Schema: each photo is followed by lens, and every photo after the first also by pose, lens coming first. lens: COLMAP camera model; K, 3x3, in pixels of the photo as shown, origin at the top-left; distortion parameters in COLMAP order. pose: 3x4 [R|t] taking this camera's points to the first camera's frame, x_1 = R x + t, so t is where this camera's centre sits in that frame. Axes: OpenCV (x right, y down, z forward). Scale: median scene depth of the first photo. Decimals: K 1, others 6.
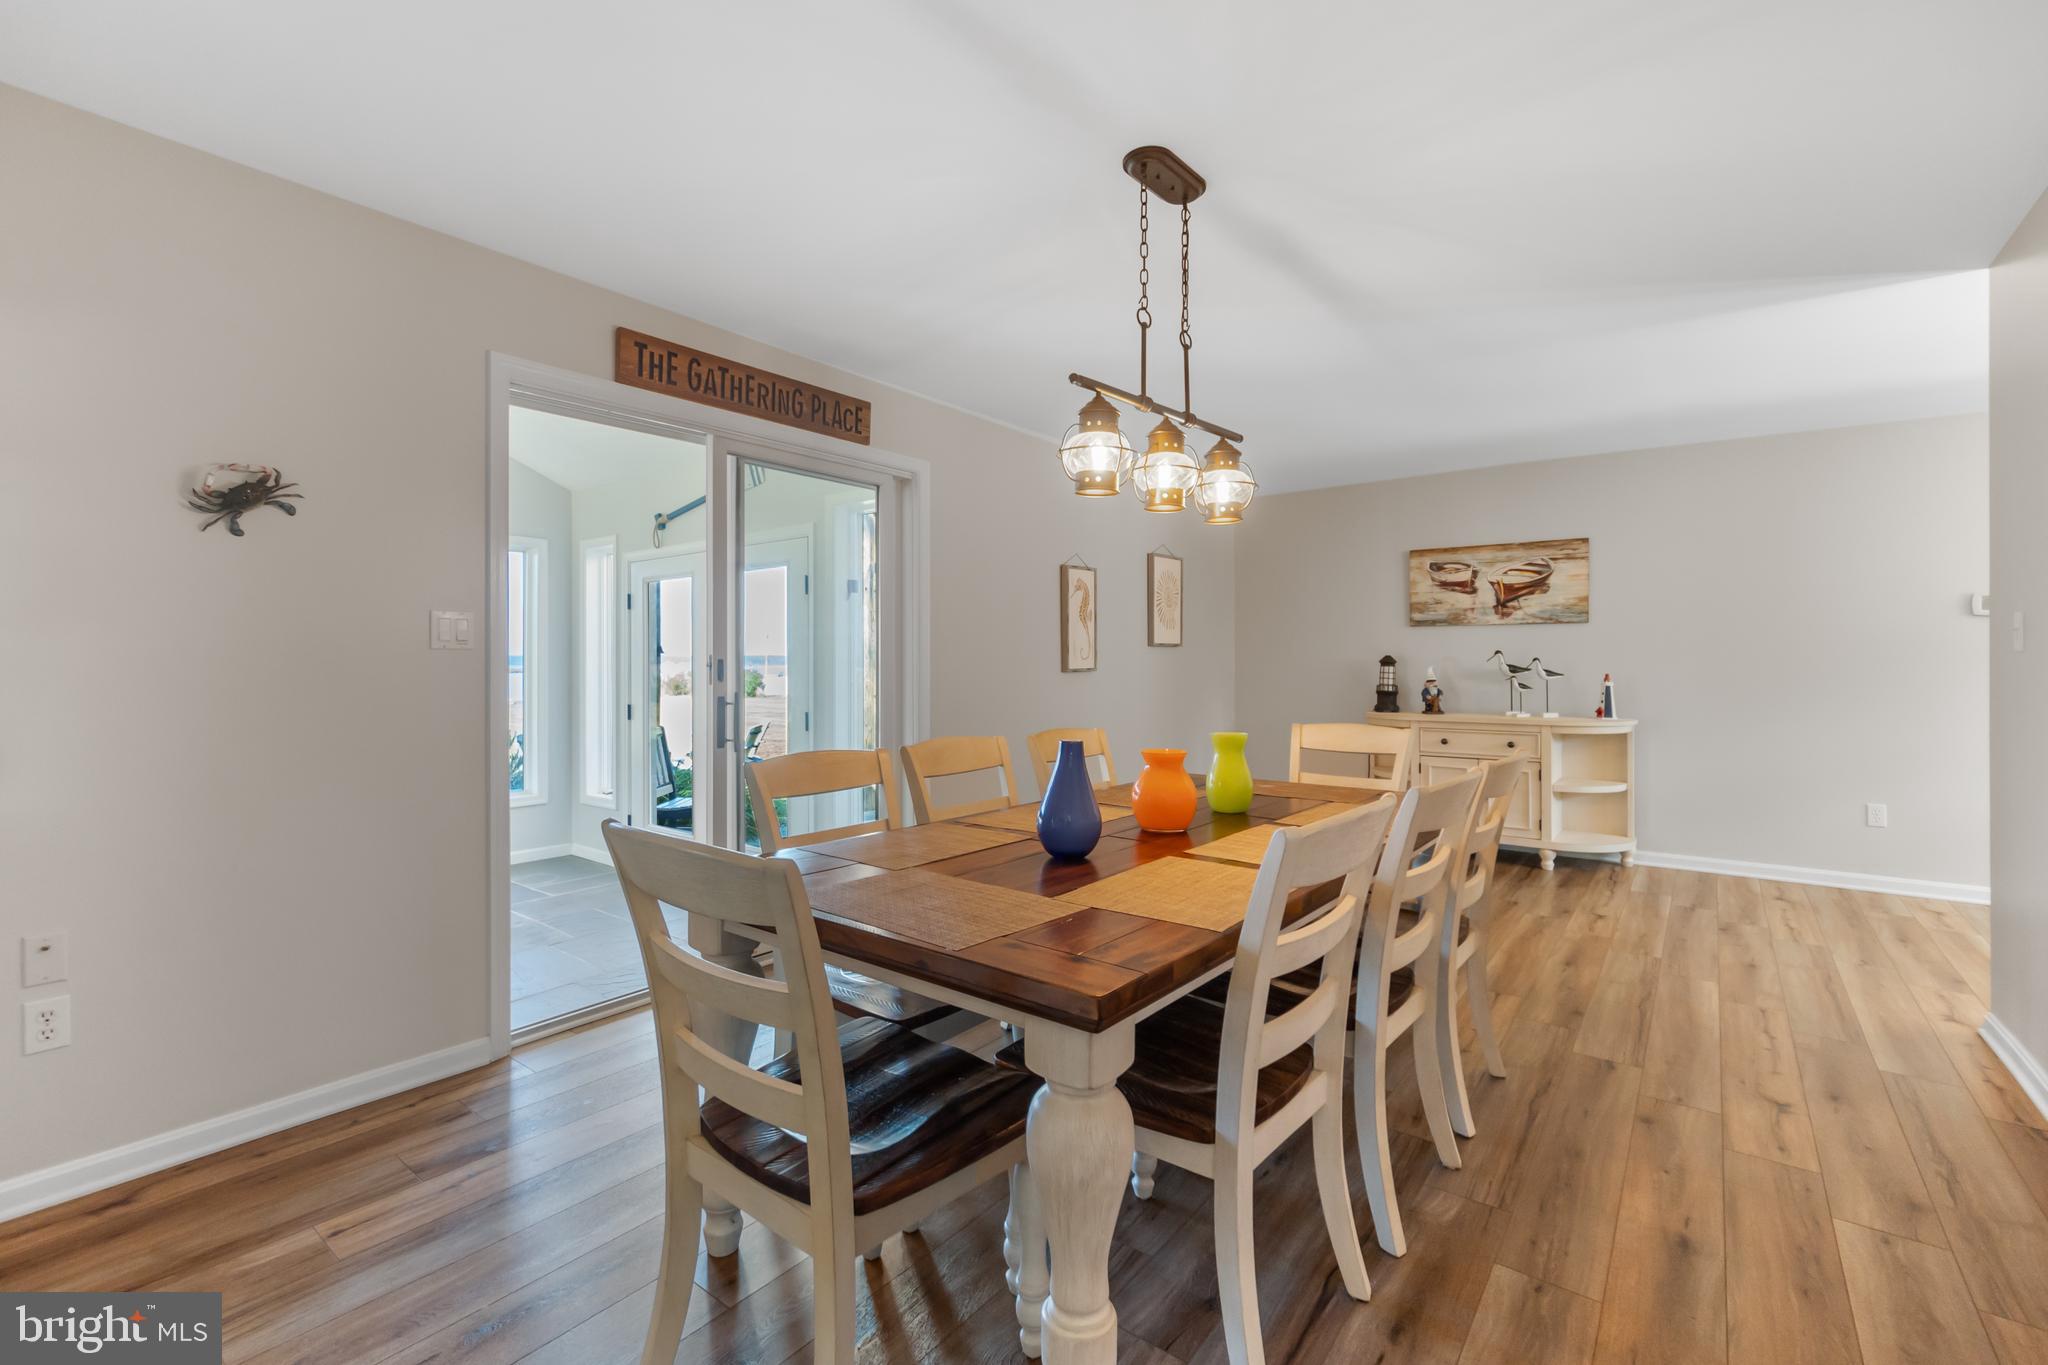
lens RADIAL K [[890.9, 0, 1014.8], [0, 890.9, 650.0], [0, 0, 1]] dist [-0.001002, -0.000296]
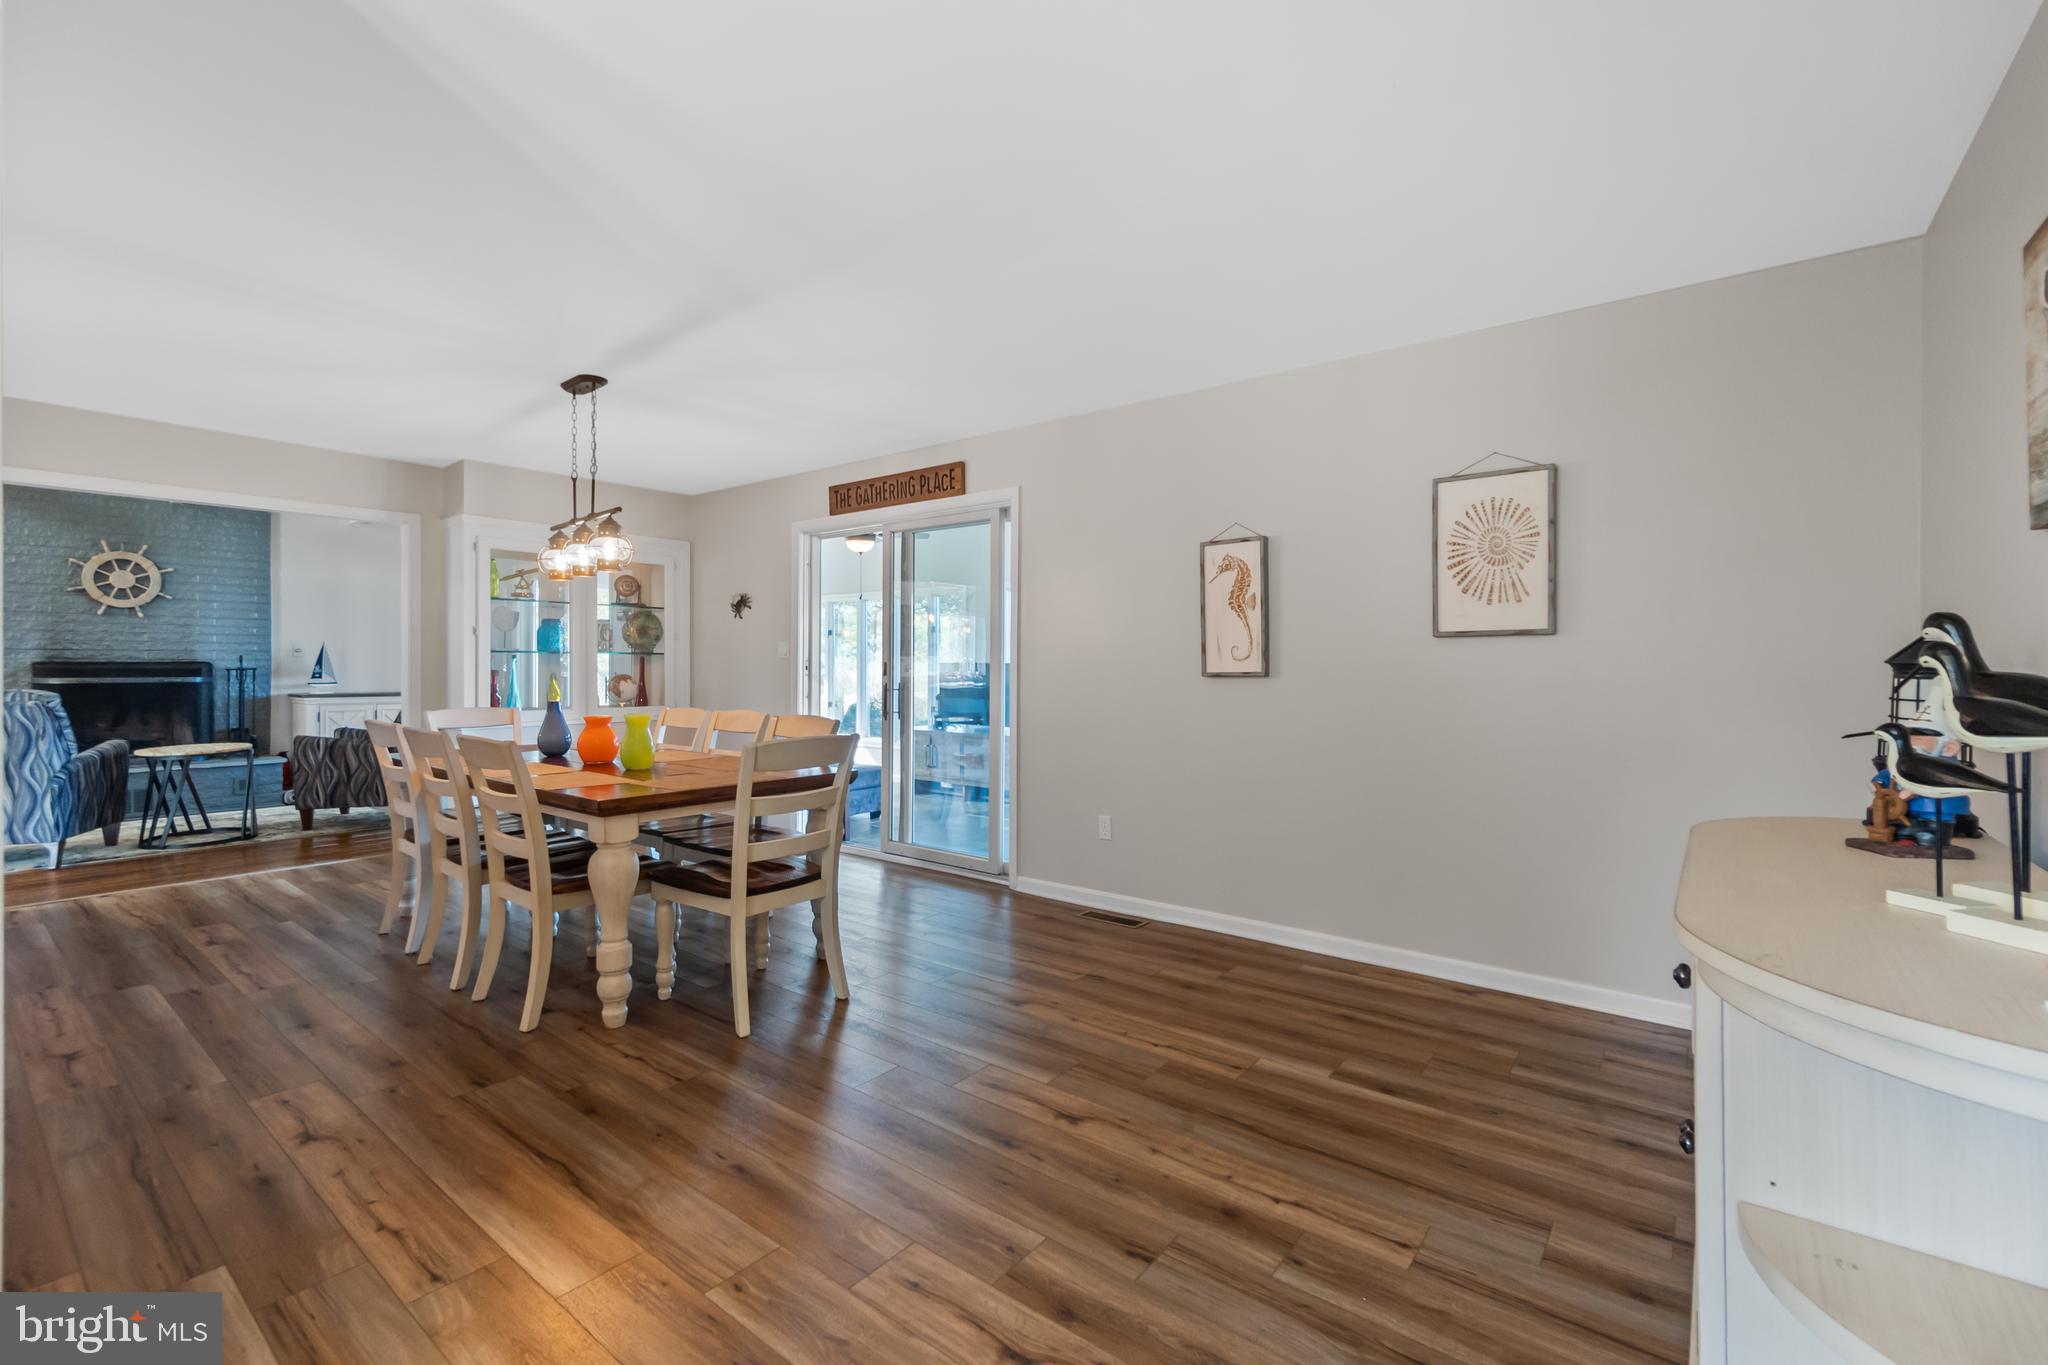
lens RADIAL K [[890.9, 0, 1014.8], [0, 890.9, 650.0], [0, 0, 1]] dist [-0.001002, -0.000296]
pose [[-0.011654, -0.016749, -0.999792, 1.419967], [0.010811, 0.999799, -0.016875, 0.020637], [0.999874, -0.011006, -0.011471, 1.390751]]
